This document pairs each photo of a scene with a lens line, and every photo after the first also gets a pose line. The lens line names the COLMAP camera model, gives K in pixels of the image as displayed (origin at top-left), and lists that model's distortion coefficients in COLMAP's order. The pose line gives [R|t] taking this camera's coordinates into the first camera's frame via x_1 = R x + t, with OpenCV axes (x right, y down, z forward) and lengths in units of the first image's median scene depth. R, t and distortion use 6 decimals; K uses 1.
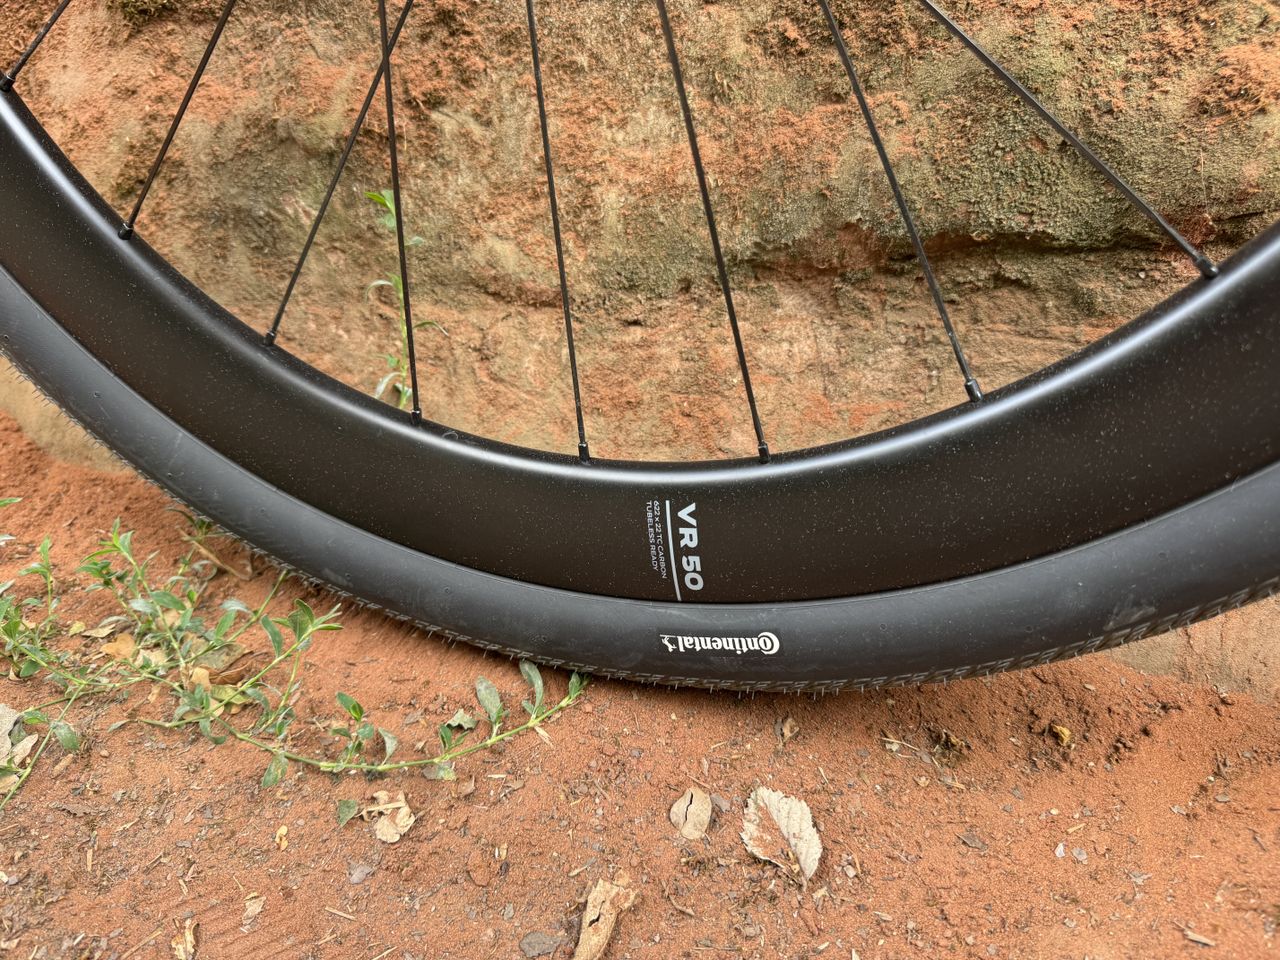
lens RADIAL K [[939.4, 0, 646.6], [0, 939.4, 479.8], [0, 0, 1]] dist [0.006376, -0.035609]
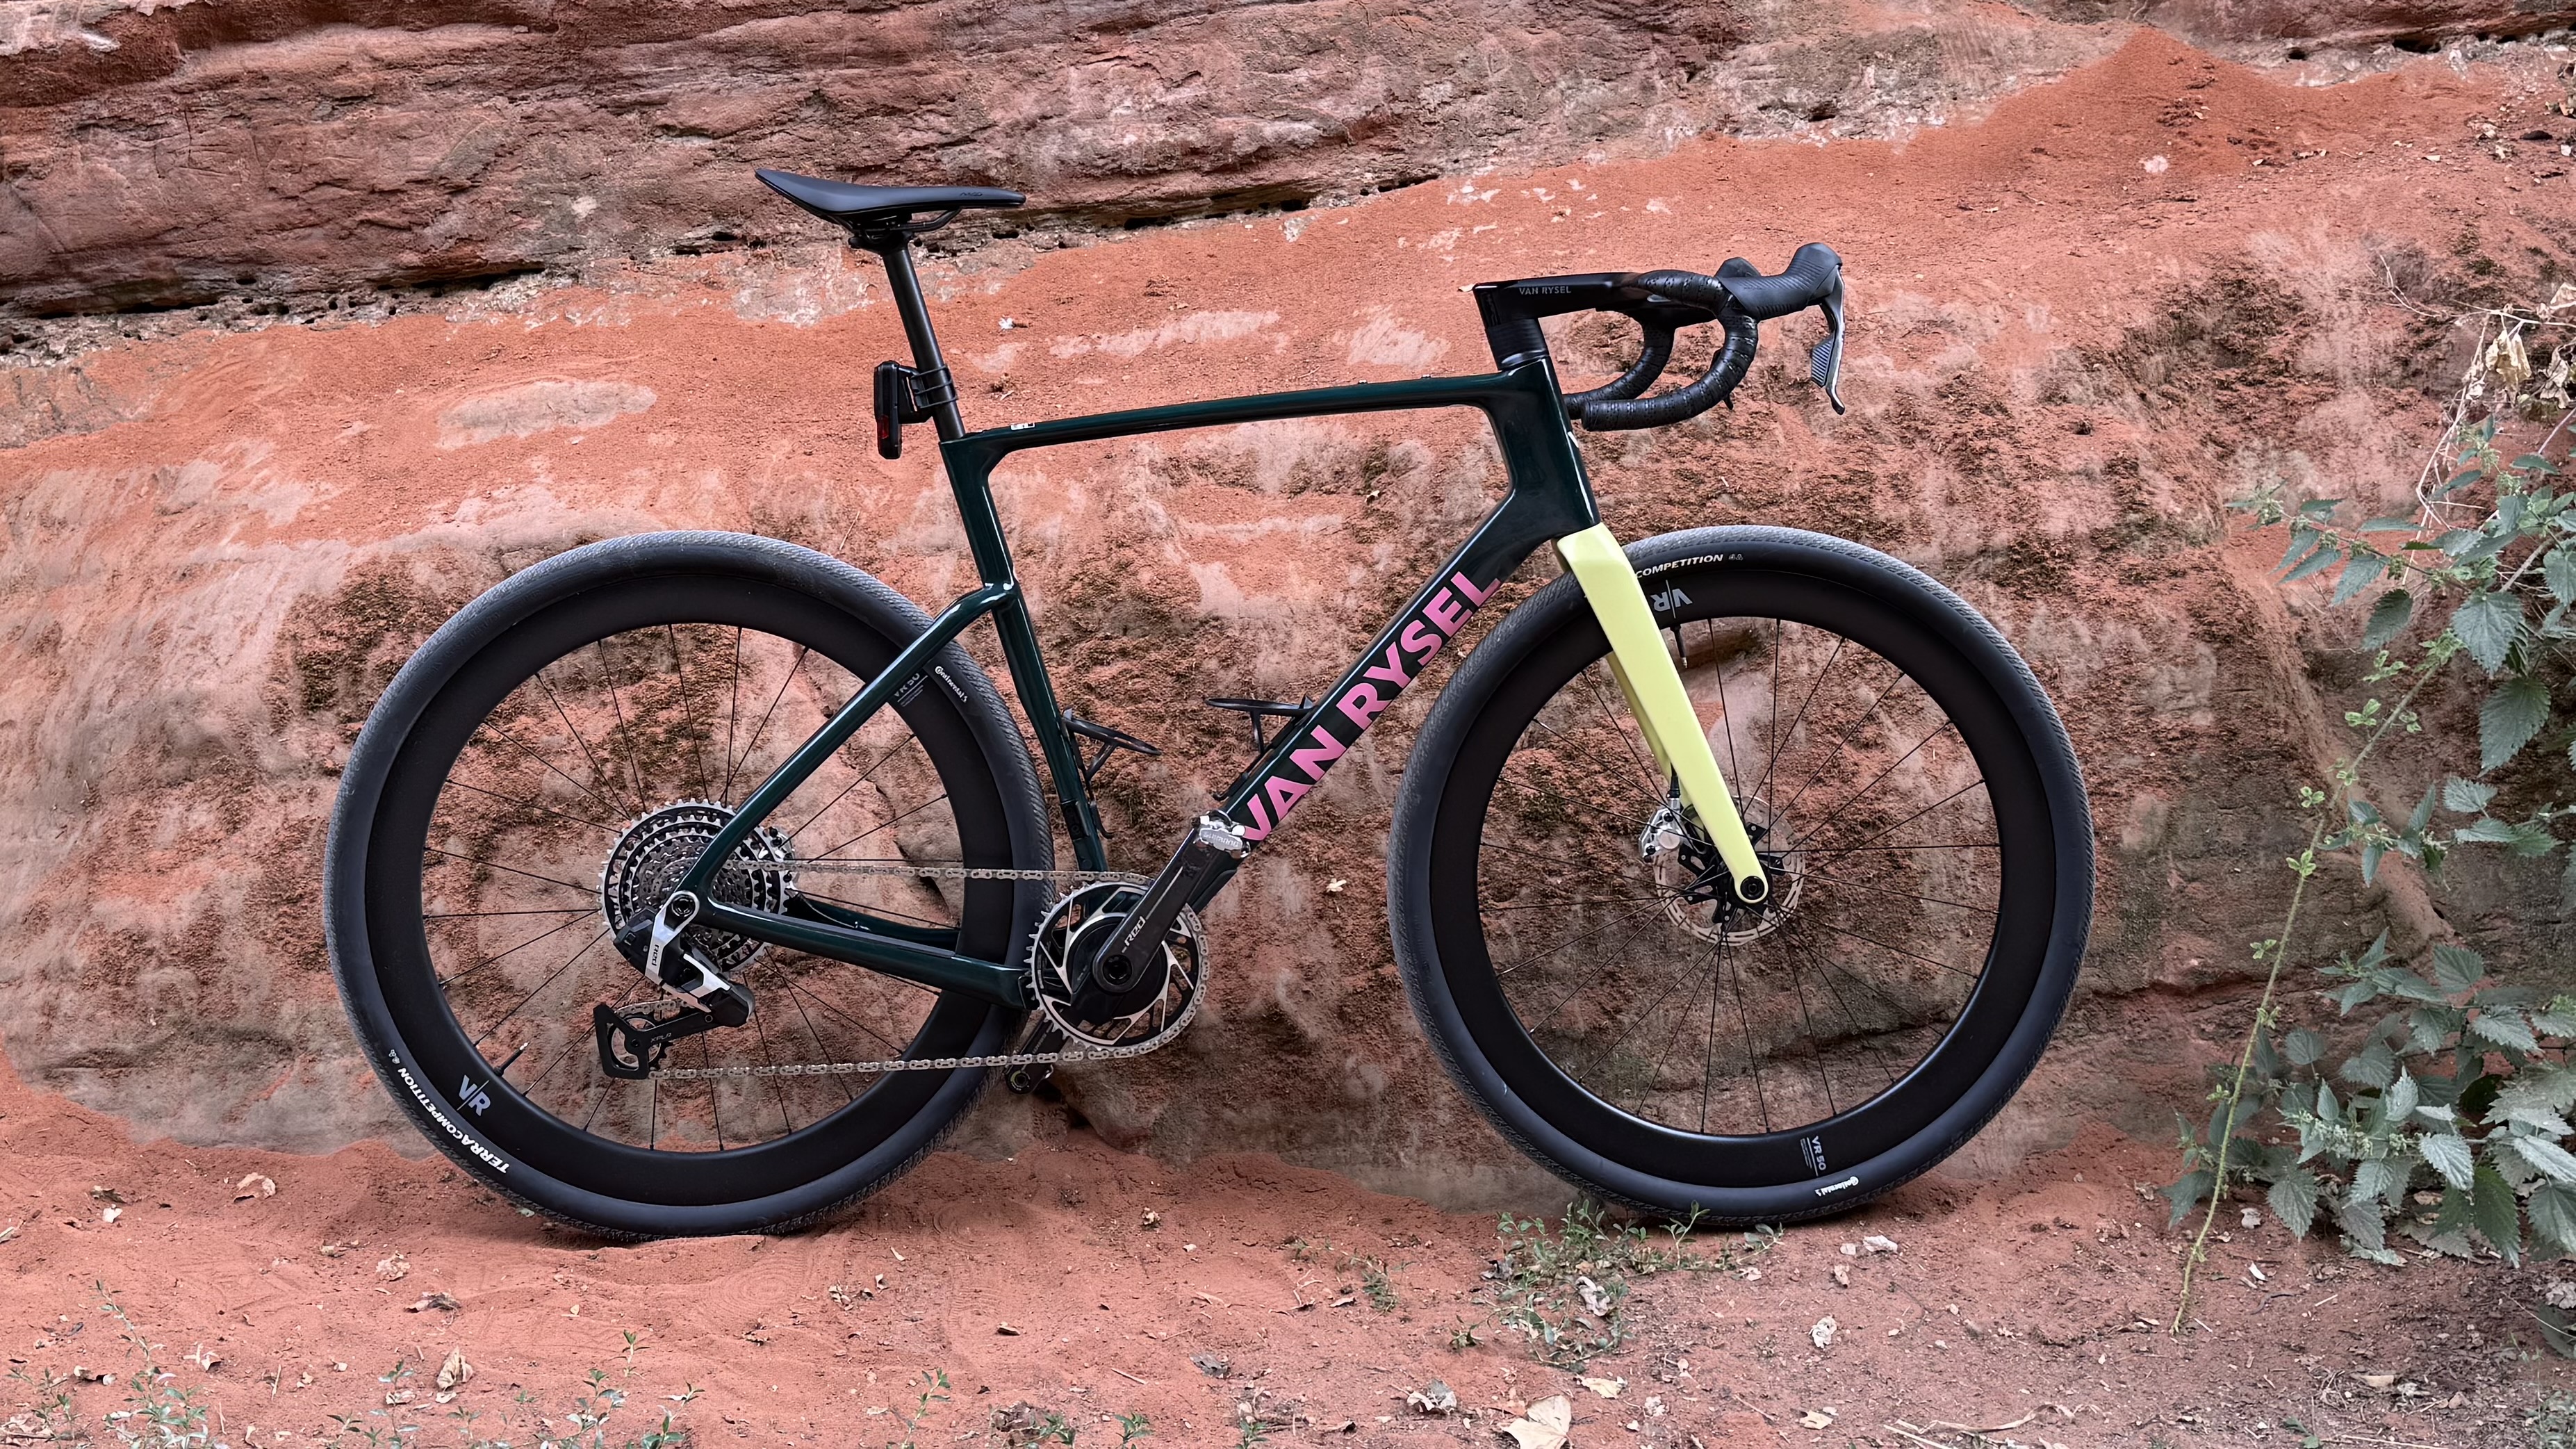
lens RADIAL K [[2789.1, 0, 1248.6], [0, 2789.1, 594.4], [0, 0, 1]] dist [0.130000, 0.000000]
pose [[0.916047, -0.094173, 0.389859, -4.159533], [0.243614, 0.902829, -0.354333, 1.013352], [-0.318607, 0.419561, 0.849975, -5.681142]]
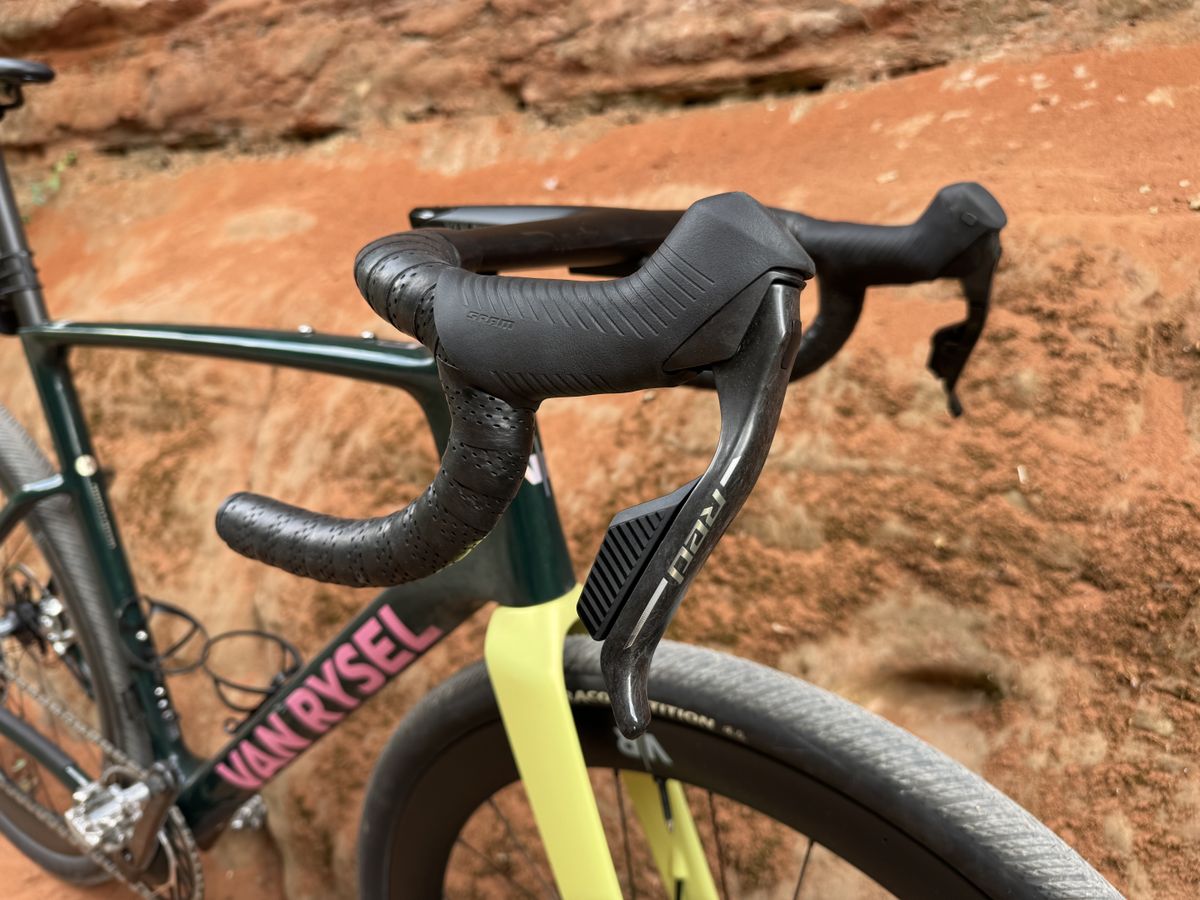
lens RADIAL K [[880.7, 0, 597.7], [0, 880.7, 441.6], [0, 0, 1]] dist [0.006376, -0.035609]
pose [[0.972249, 0.056714, -0.226970, -0.007818], [-0.098008, 0.979672, -0.175033, -1.561600], [0.212429, 0.192420, 0.958044, -1.271501]]
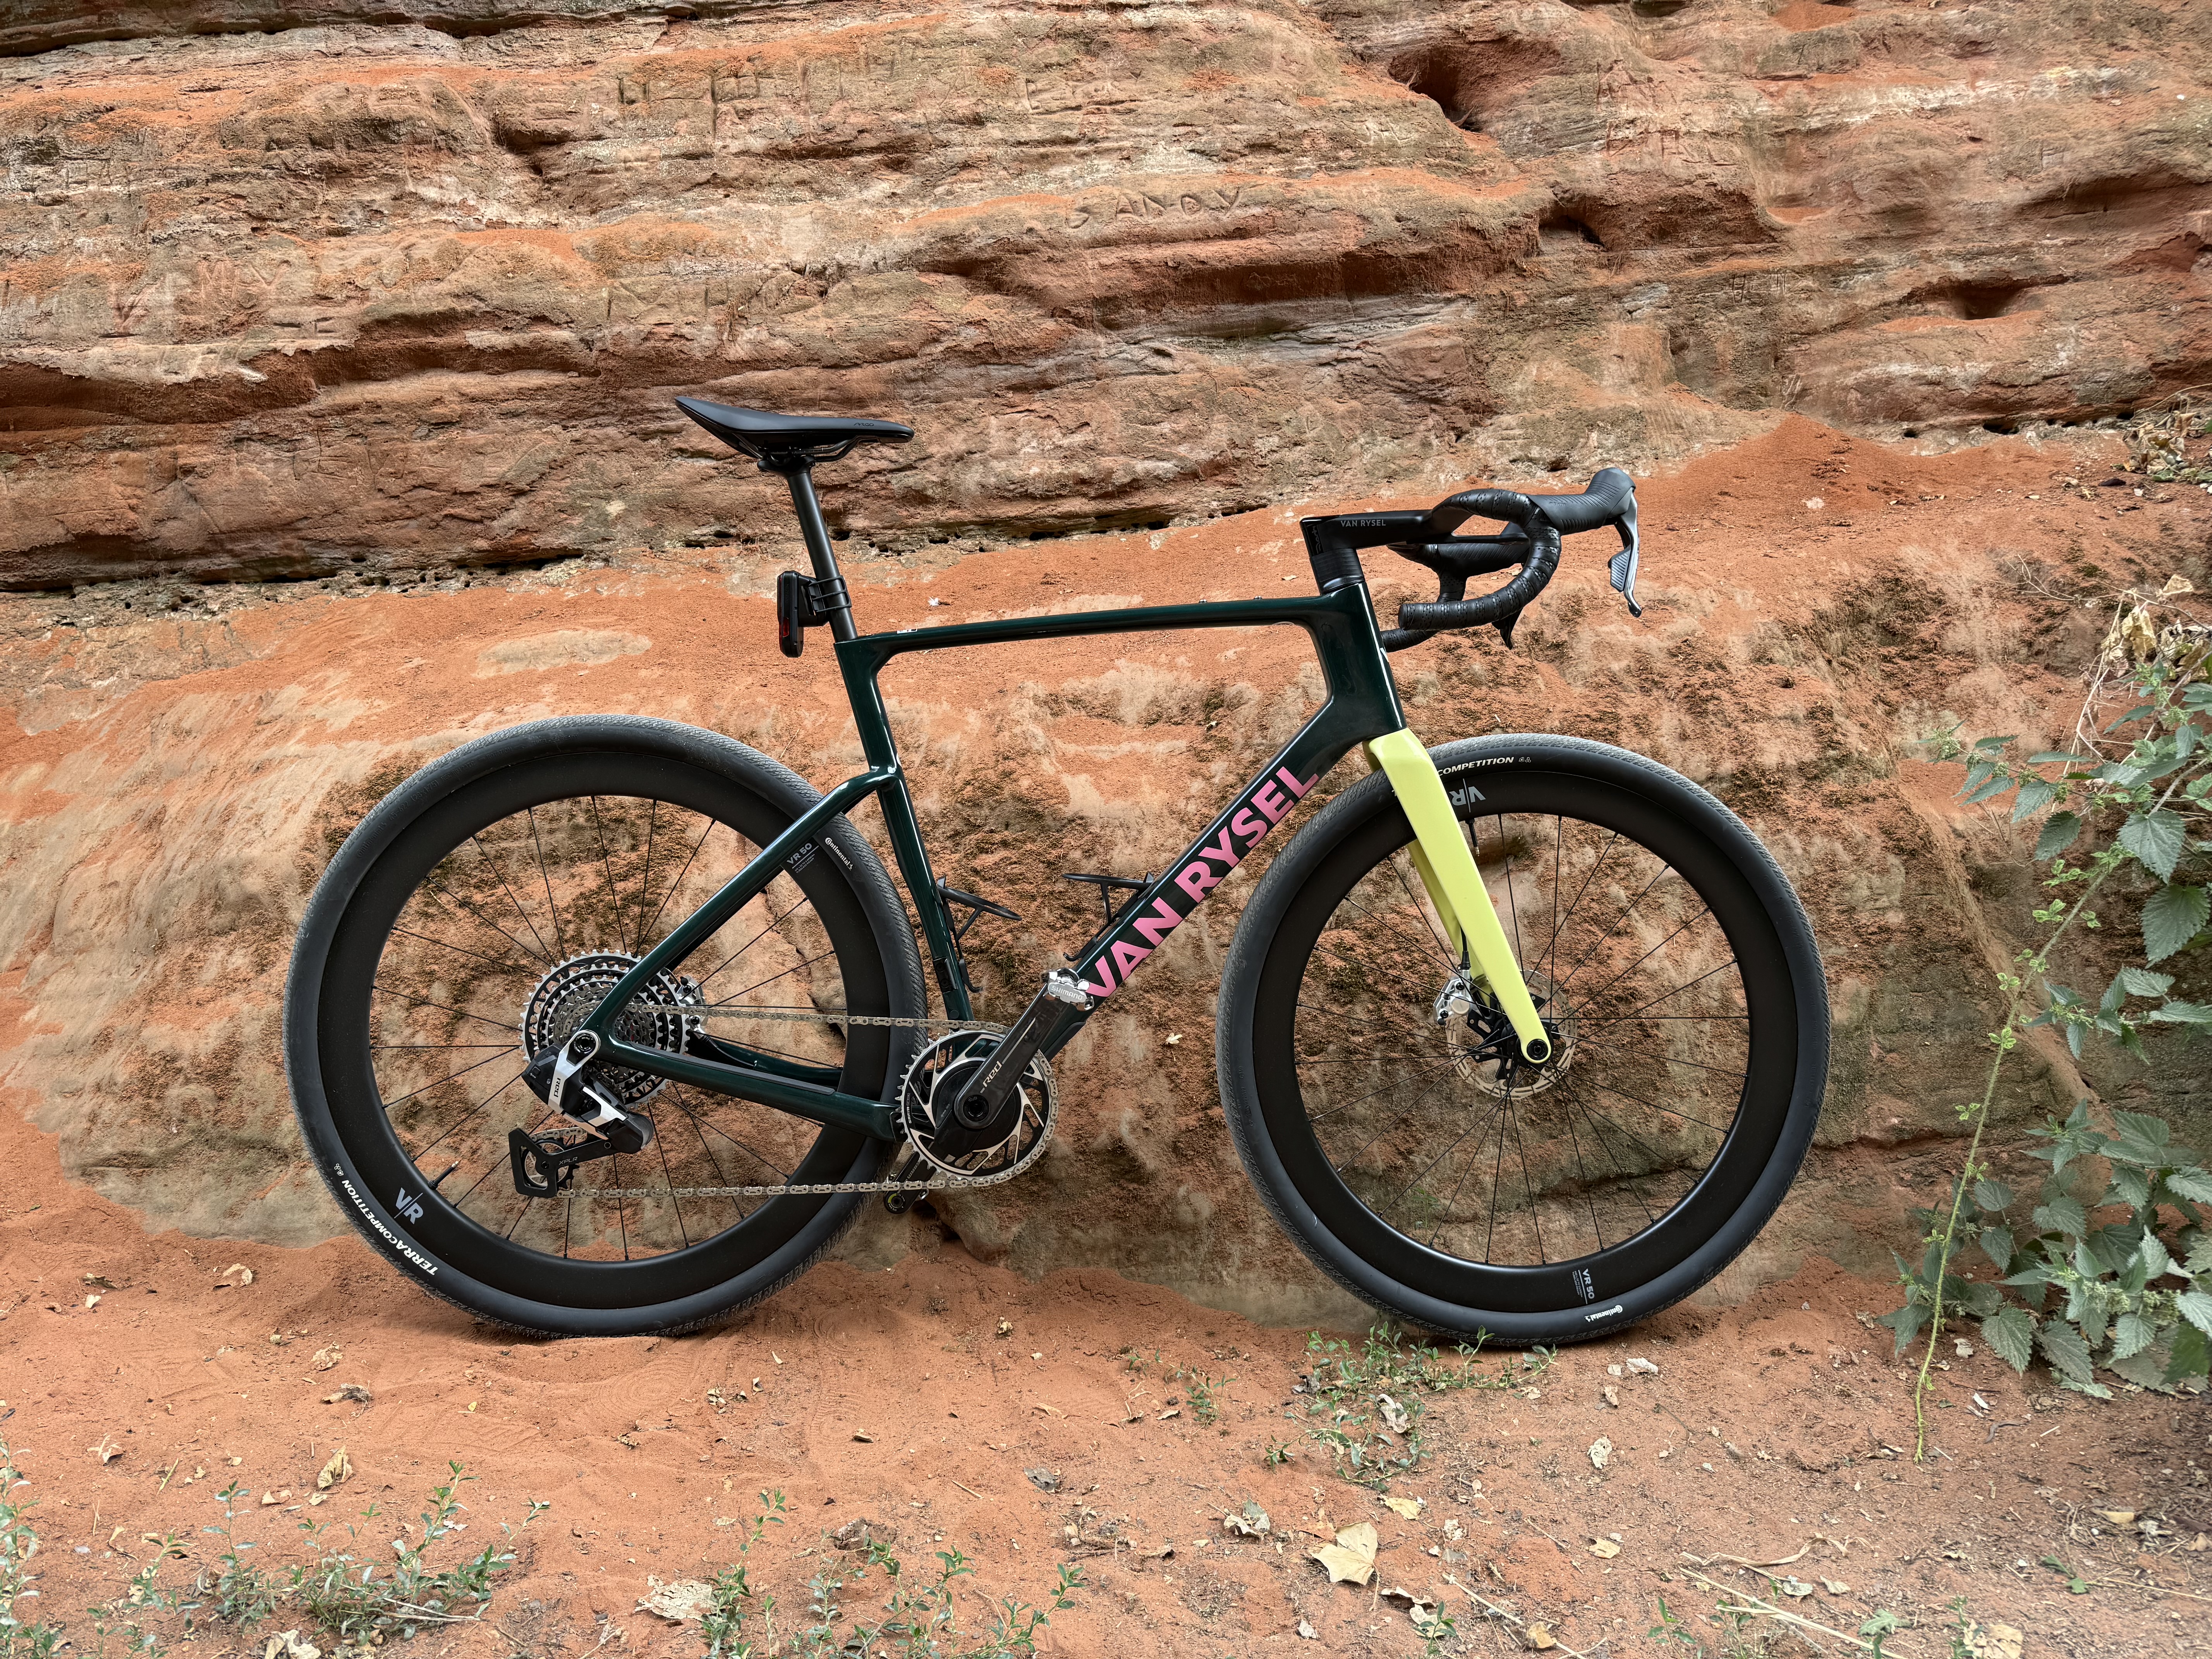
lens RADIAL K [[1546.7, 0, 1127.4], [0, 1546.7, 821.3], [0, 0, 1]] dist [0.070849, -0.056004]
pose [[0.923294, -0.058851, 0.379558, -3.001082], [0.218790, 0.892782, -0.393791, 0.375037], [-0.315688, 0.446628, 0.837176, -3.325776]]
